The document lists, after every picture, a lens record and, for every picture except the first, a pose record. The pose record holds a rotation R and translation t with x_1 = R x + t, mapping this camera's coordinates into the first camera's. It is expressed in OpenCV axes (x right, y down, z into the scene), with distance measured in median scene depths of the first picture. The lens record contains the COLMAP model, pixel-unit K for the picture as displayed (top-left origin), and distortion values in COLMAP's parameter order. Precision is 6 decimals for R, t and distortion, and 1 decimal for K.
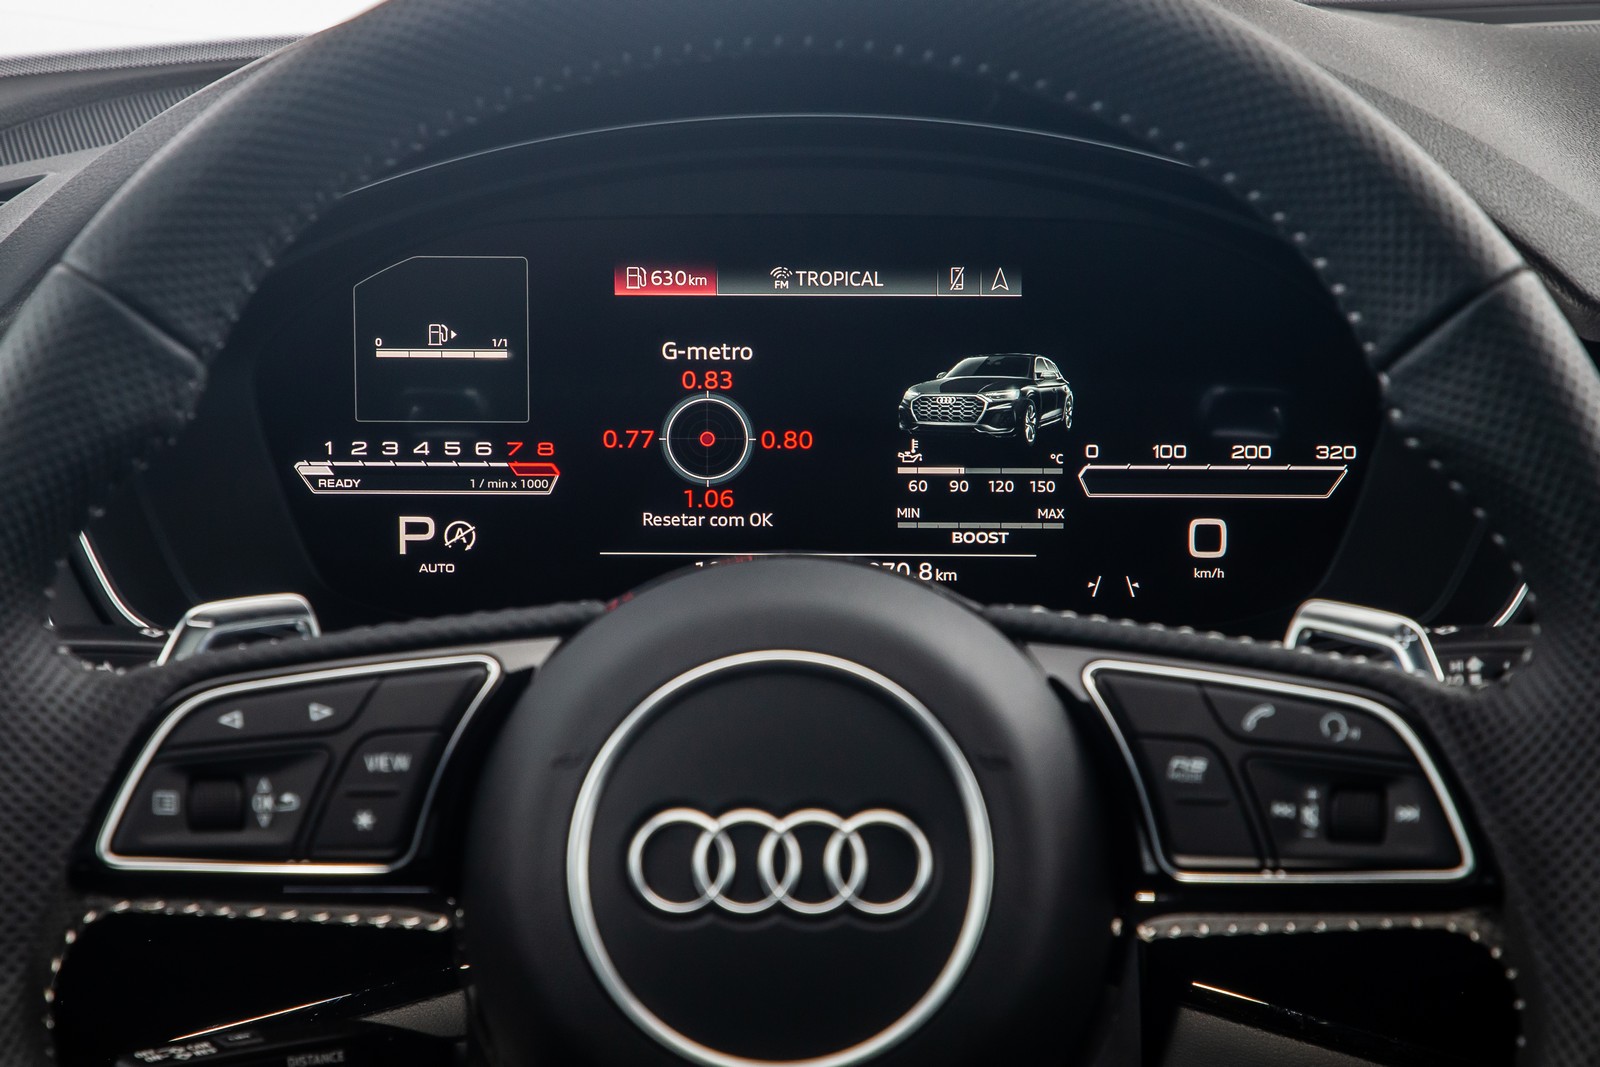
lens RADIAL K [[4636.0, 0, 795.0], [0, 4636.0, 410.1], [0, 0, 1]] dist [0.522381, -0.269892]
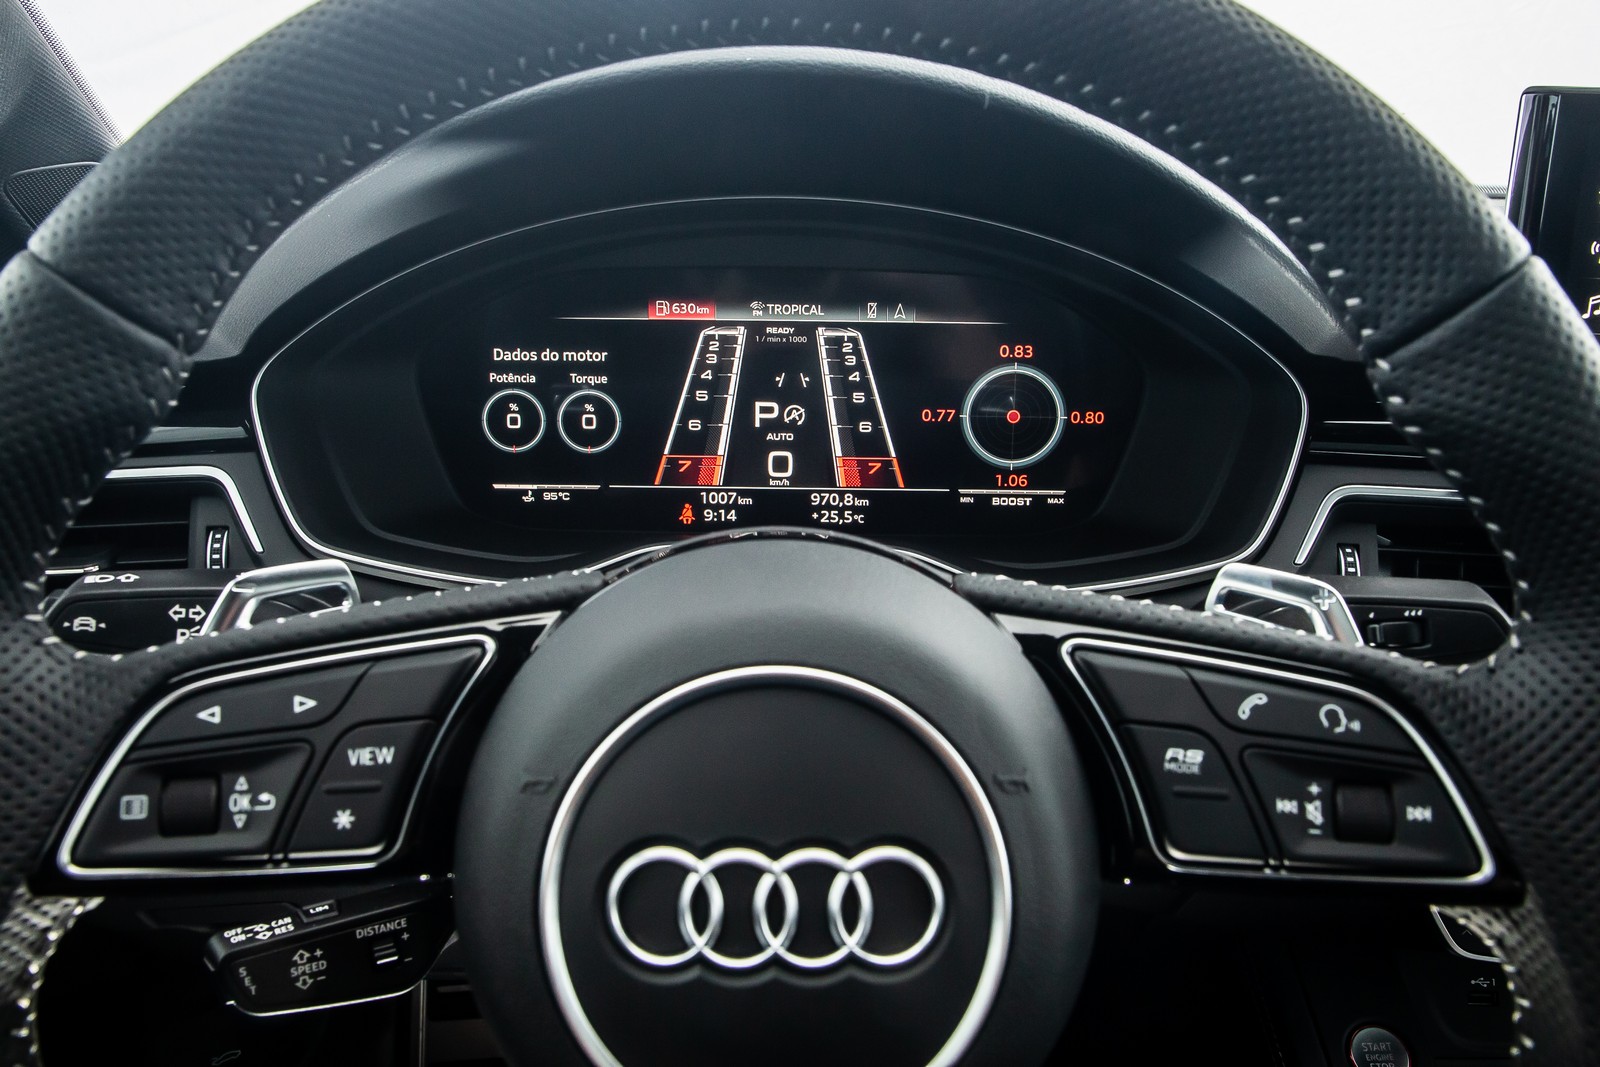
lens RADIAL K [[1322.7, 0, 785.8], [0, 1322.7, 469.4], [0, 0, 1]] dist [-0.056014, -0.001570]
pose [[0.999409, -0.003274, 0.034206, -0.009255], [0.000988, 0.997776, 0.066649, -0.003034], [-0.034349, -0.066576, 0.997190, 0.726866]]
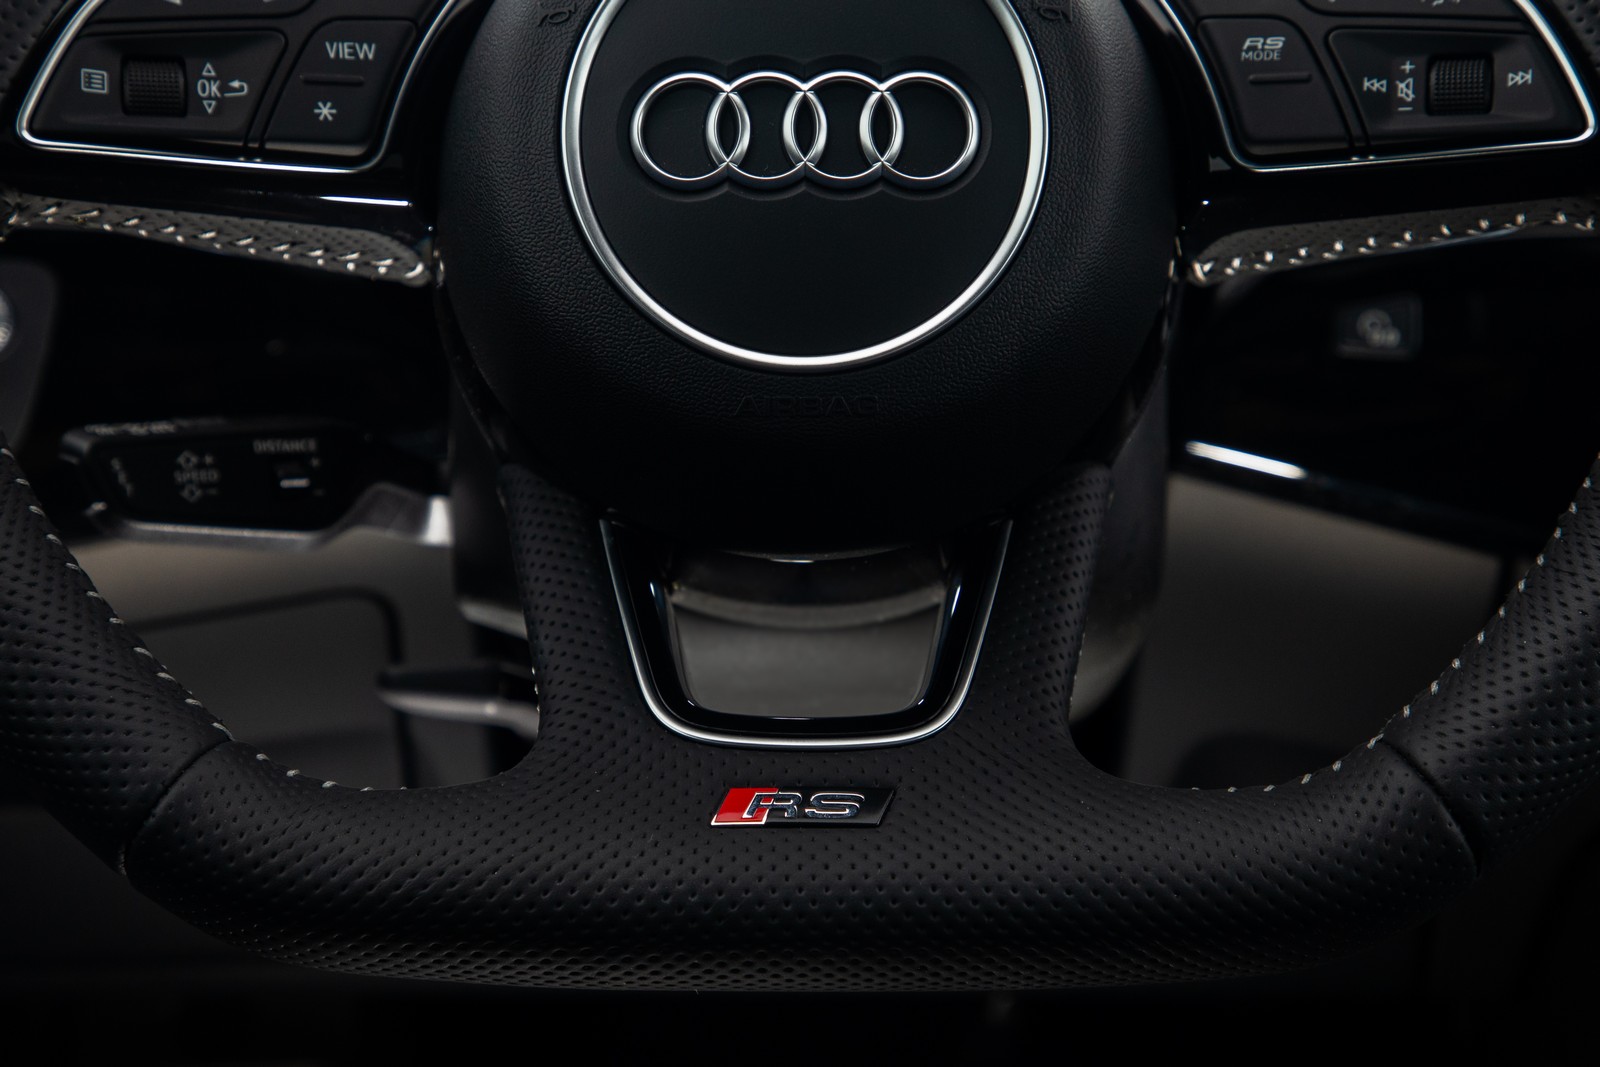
lens RADIAL K [[3527.3, 0, 802.3], [0, 3527.3, 457.1], [0, 0, 1]] dist [0.306531, -0.173418]
pose [[0.999641, -0.007266, 0.025799, -0.020375], [0.007018, 0.999928, 0.009713, 0.146146], [-0.025868, -0.009528, 0.999620, 0.329810]]
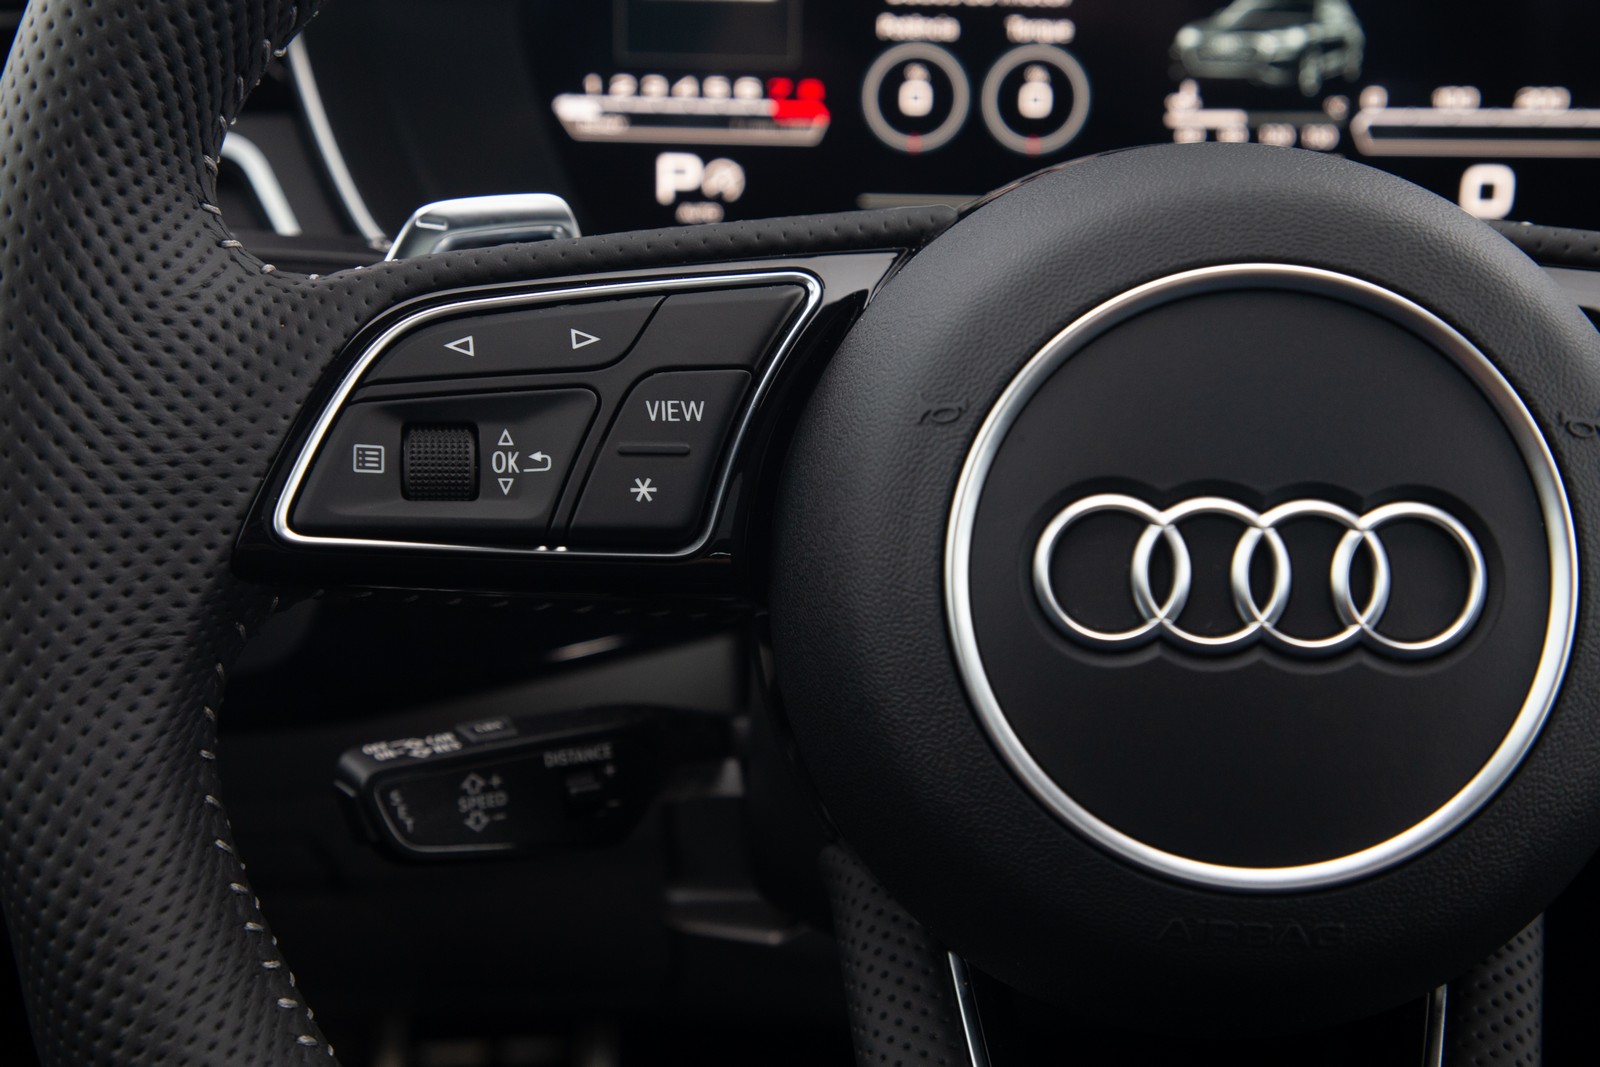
lens RADIAL K [[2461.9, 0, 800.0], [0, 2461.9, 533.5], [0, 0, 1]] dist [0.031768, 0.568571]
pose [[0.999715, 0.020275, -0.012624, -0.062939], [-0.018473, 0.991424, 0.129374, 0.044757], [0.015139, -0.129103, 0.991516, 0.621671]]
